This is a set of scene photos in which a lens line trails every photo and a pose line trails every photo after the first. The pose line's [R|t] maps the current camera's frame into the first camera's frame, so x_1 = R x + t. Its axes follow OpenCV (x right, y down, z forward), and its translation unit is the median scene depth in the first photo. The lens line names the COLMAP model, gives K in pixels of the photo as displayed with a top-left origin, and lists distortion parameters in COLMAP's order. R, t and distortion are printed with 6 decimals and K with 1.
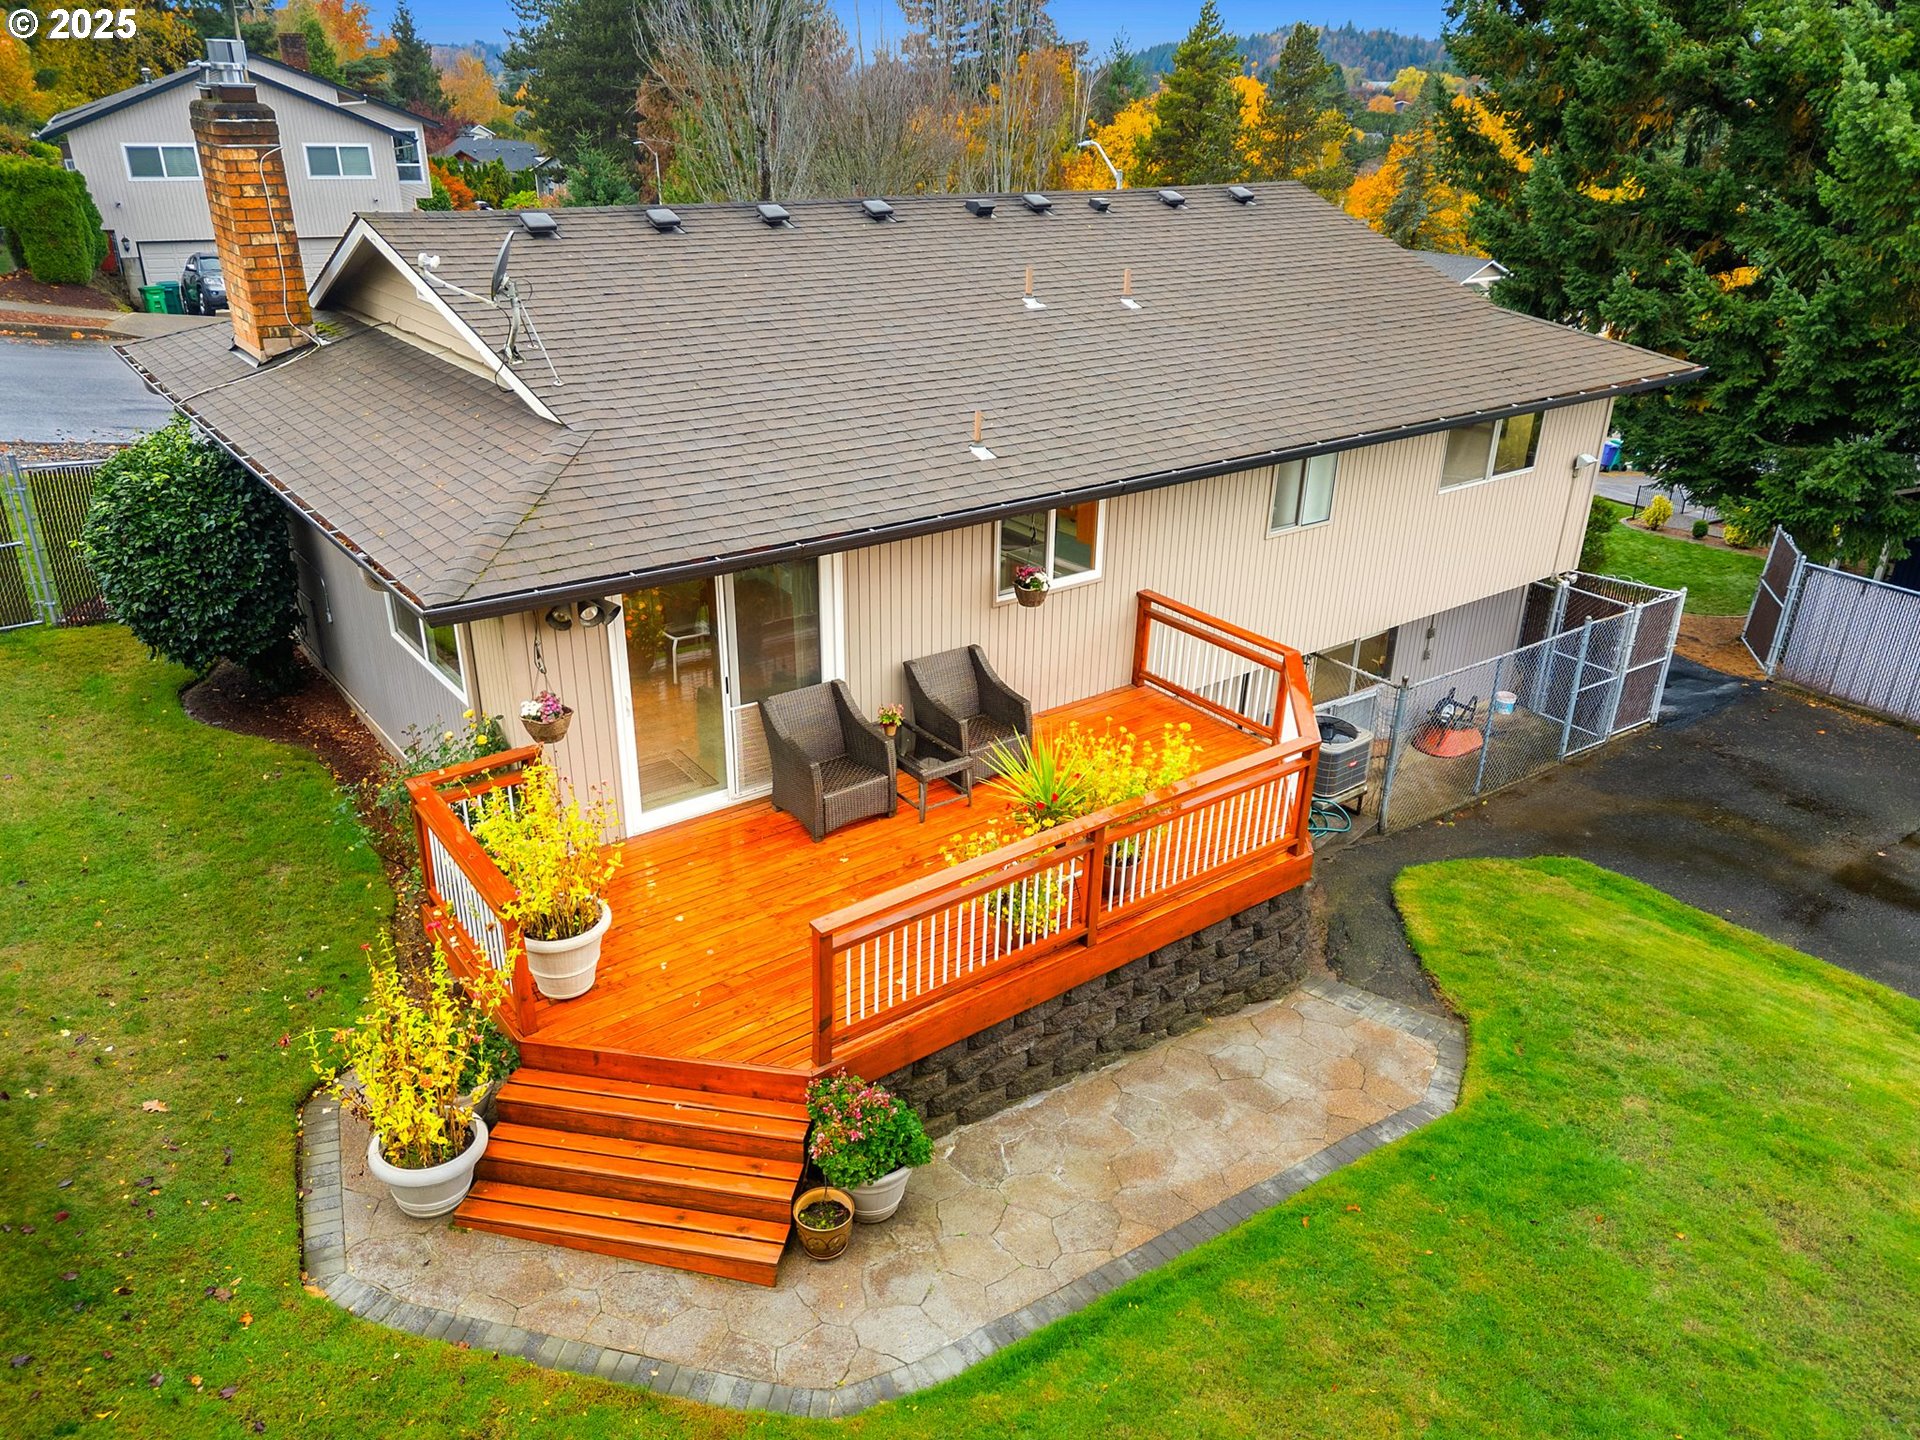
lens RADIAL K [[1394.8, 0, 964.8], [0, 1394.8, 753.8], [0, 0, 1]] dist [0.097471, -0.085459]
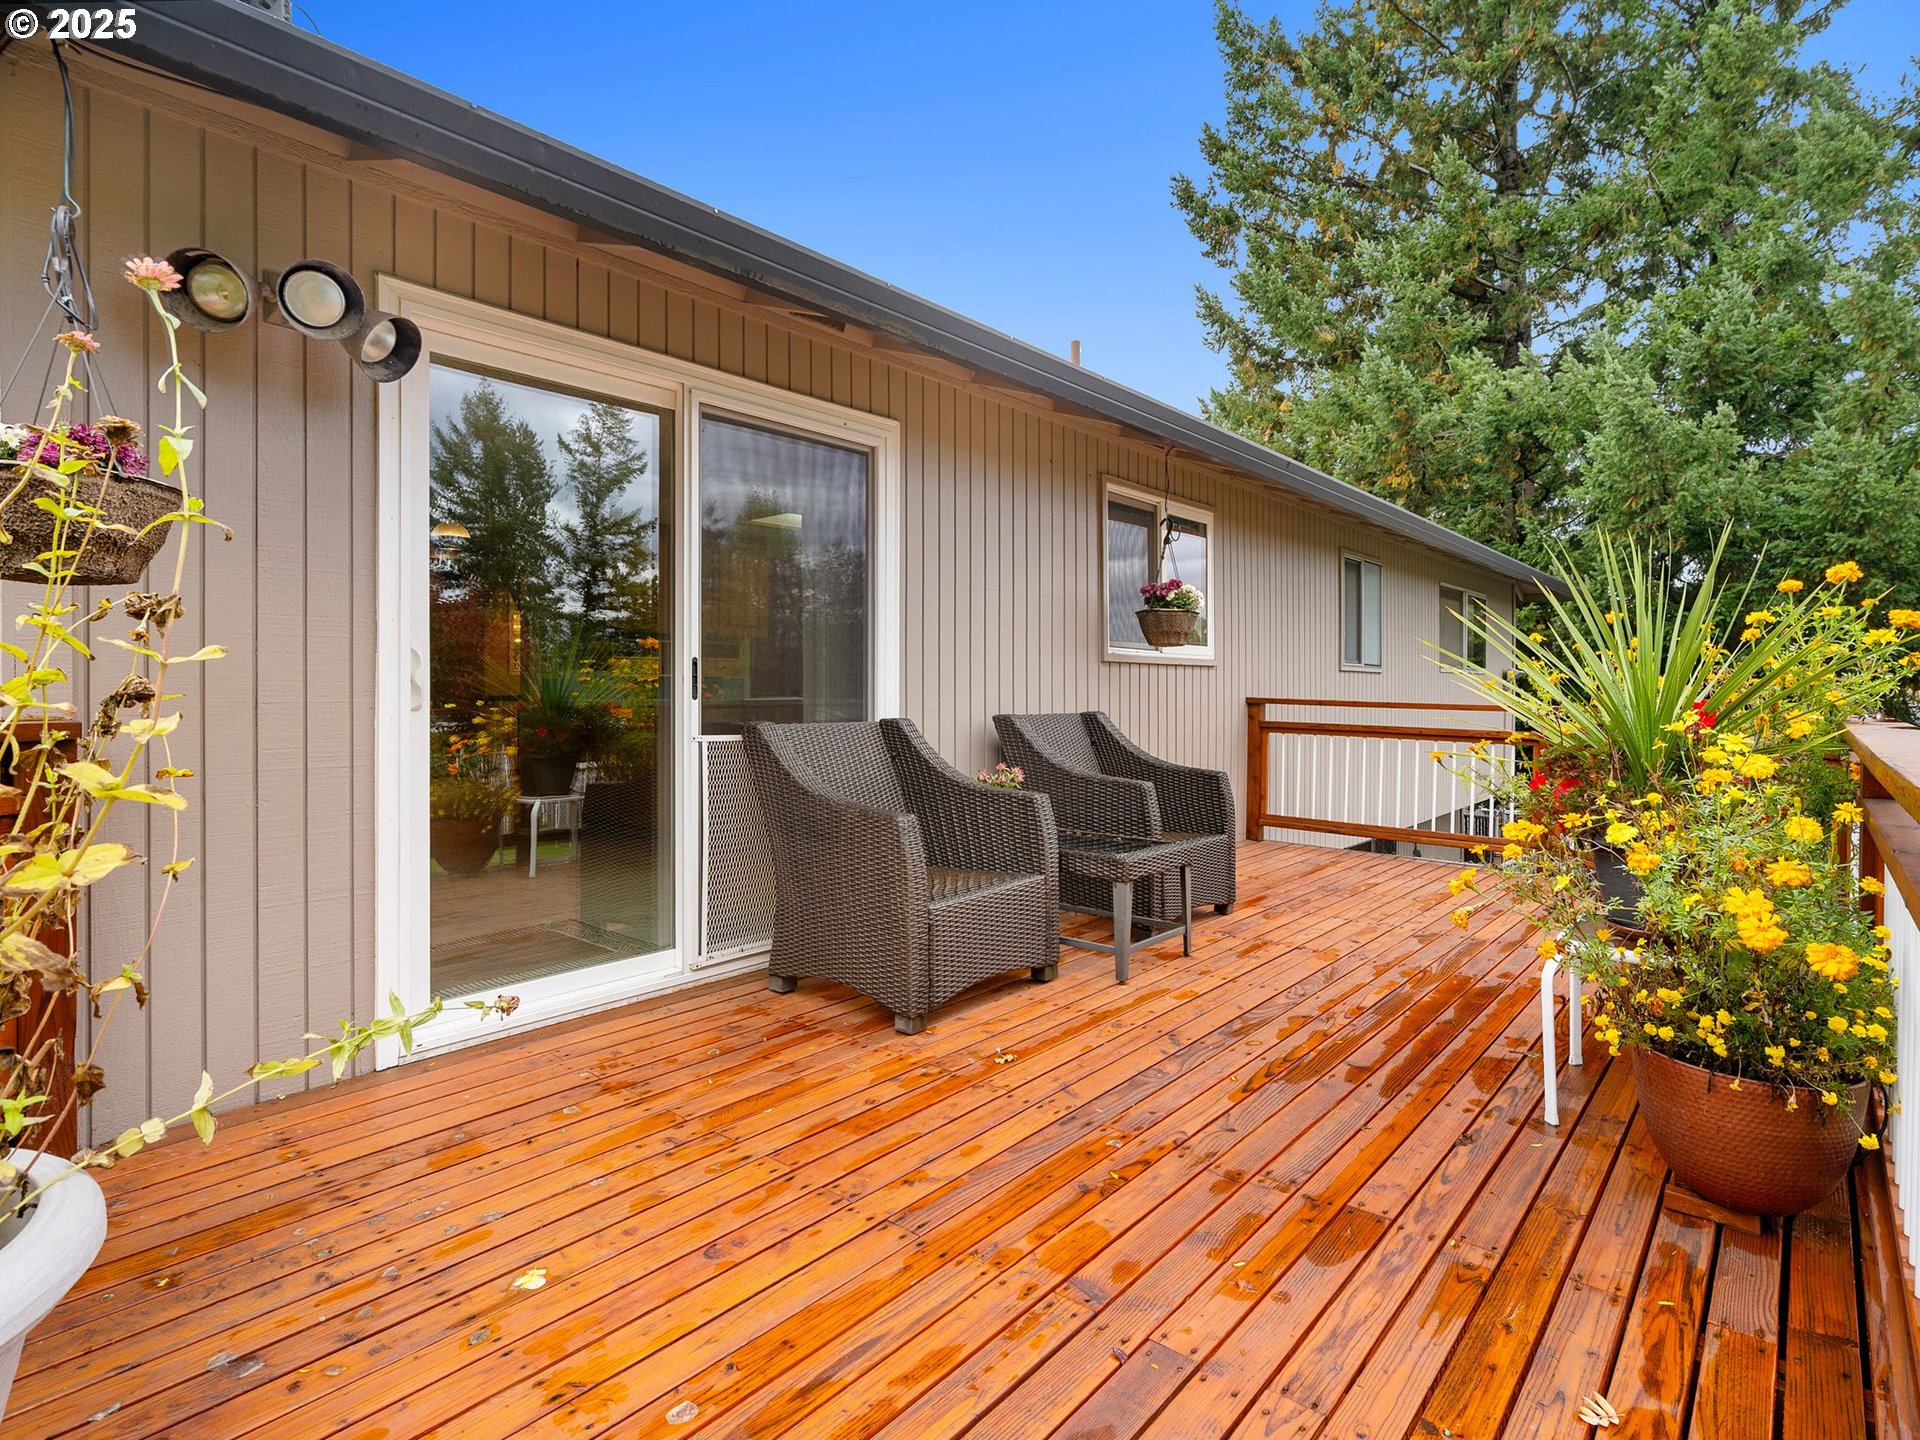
lens RADIAL K [[985.5, 0, 974.9], [0, 985.5, 689.8], [0, 0, 1]] dist [-0.000670, -0.000617]
pose [[0.973566, -0.013338, 0.228018, -0.134457], [0.111603, 0.898789, -0.423937, 0.085441], [-0.199286, 0.438178, 0.876519, 0.640849]]
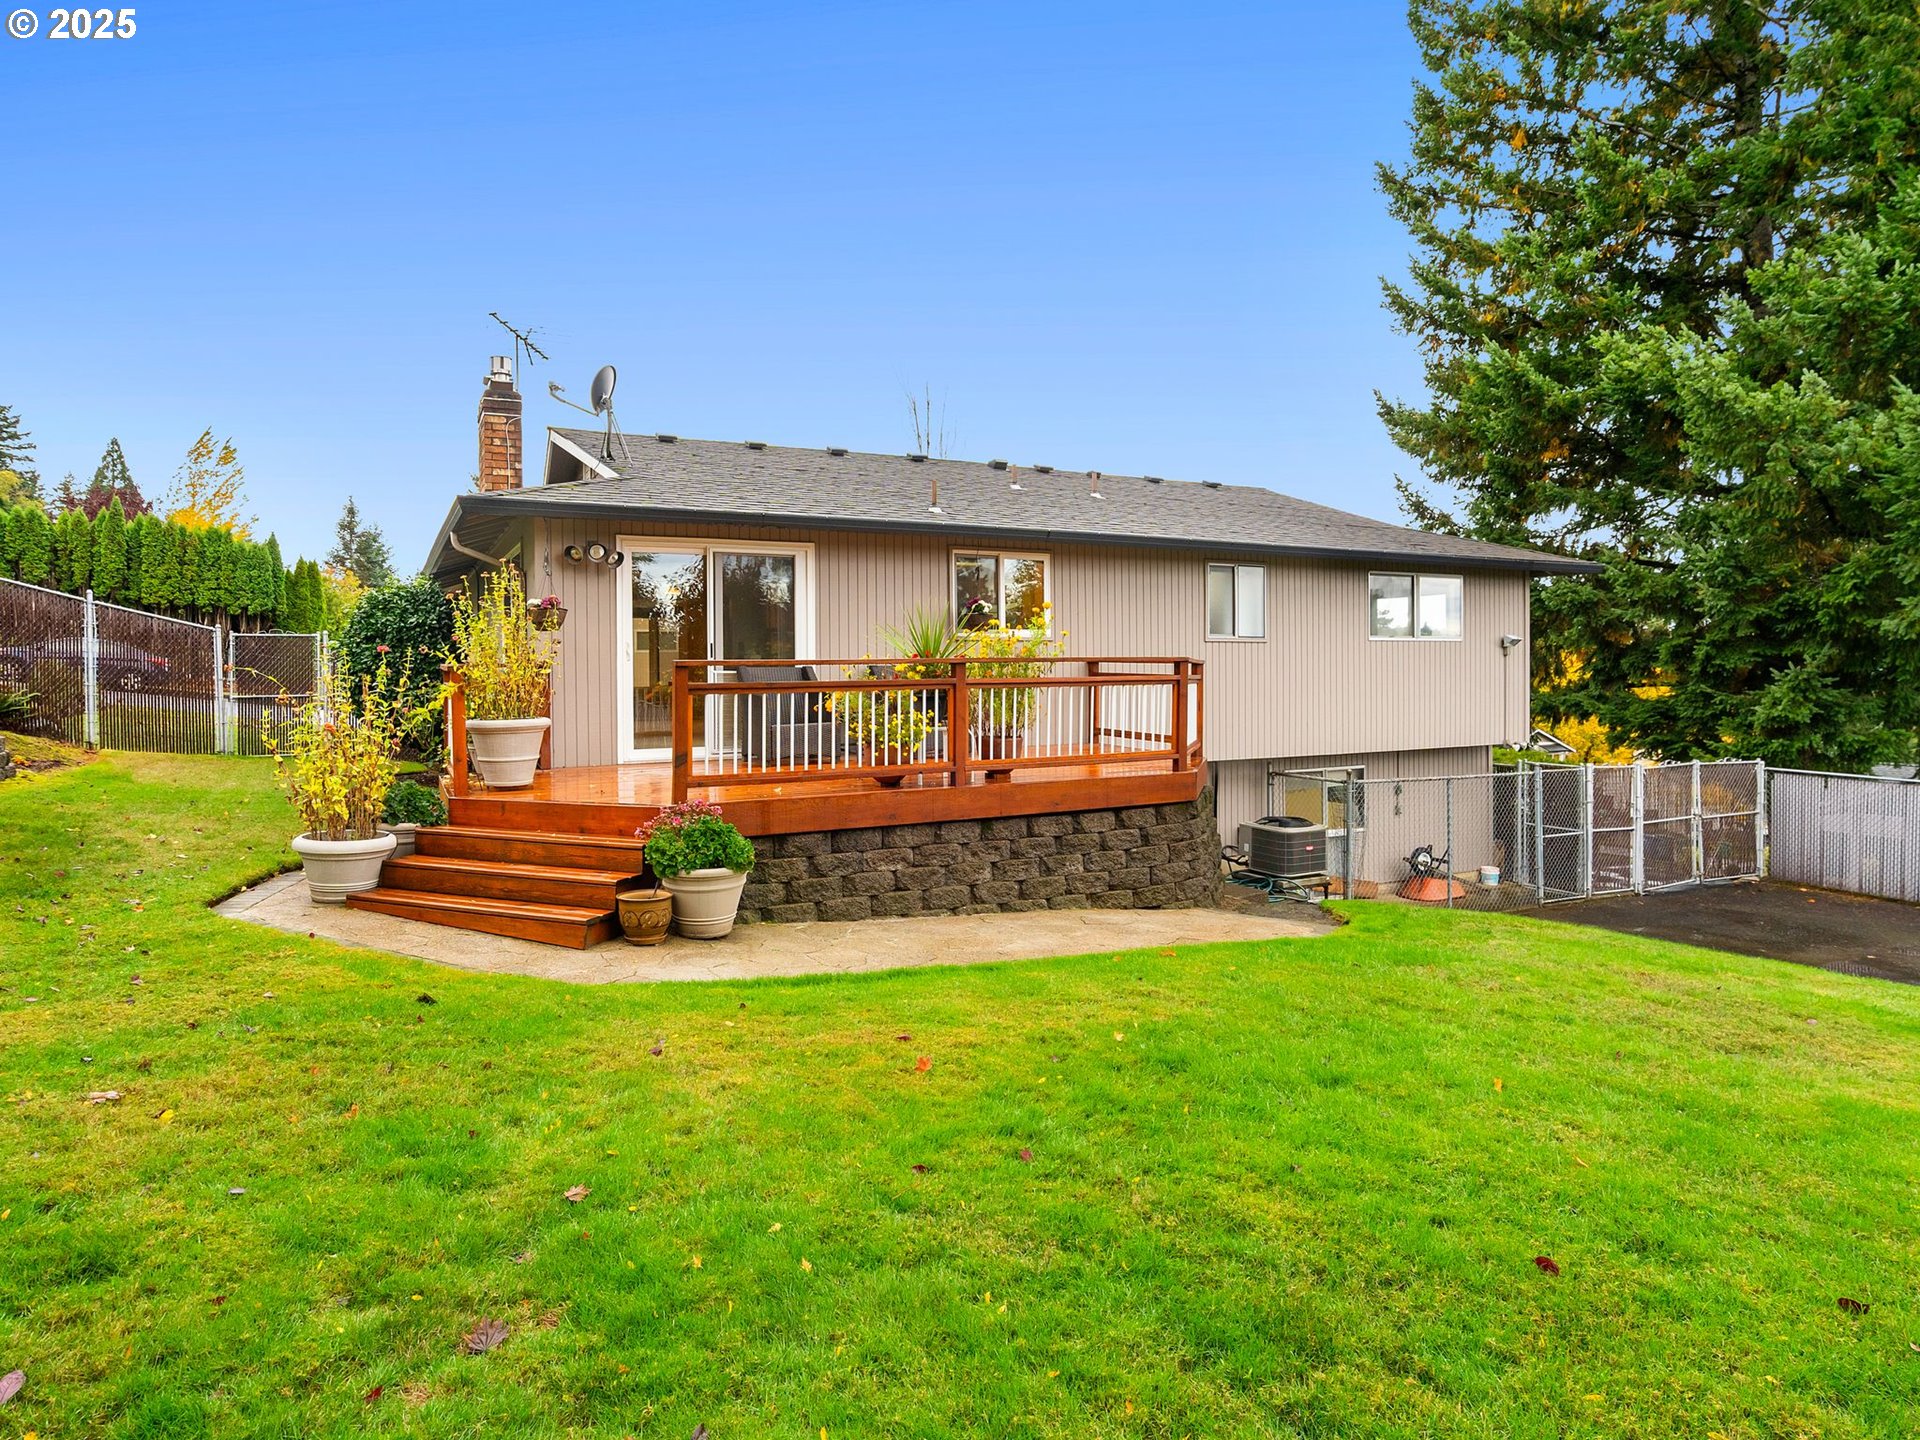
lens RADIAL K [[1123.7, 0, 923.9], [0, 1123.7, 715.8], [0, 0, 1]] dist [0.000859, 0.000288]
pose [[0.981361, -0.016276, -0.191482, 0.186606], [-0.063726, 0.912466, -0.404159, 0.357887], [0.181299, 0.408828, 0.894422, 0.141249]]
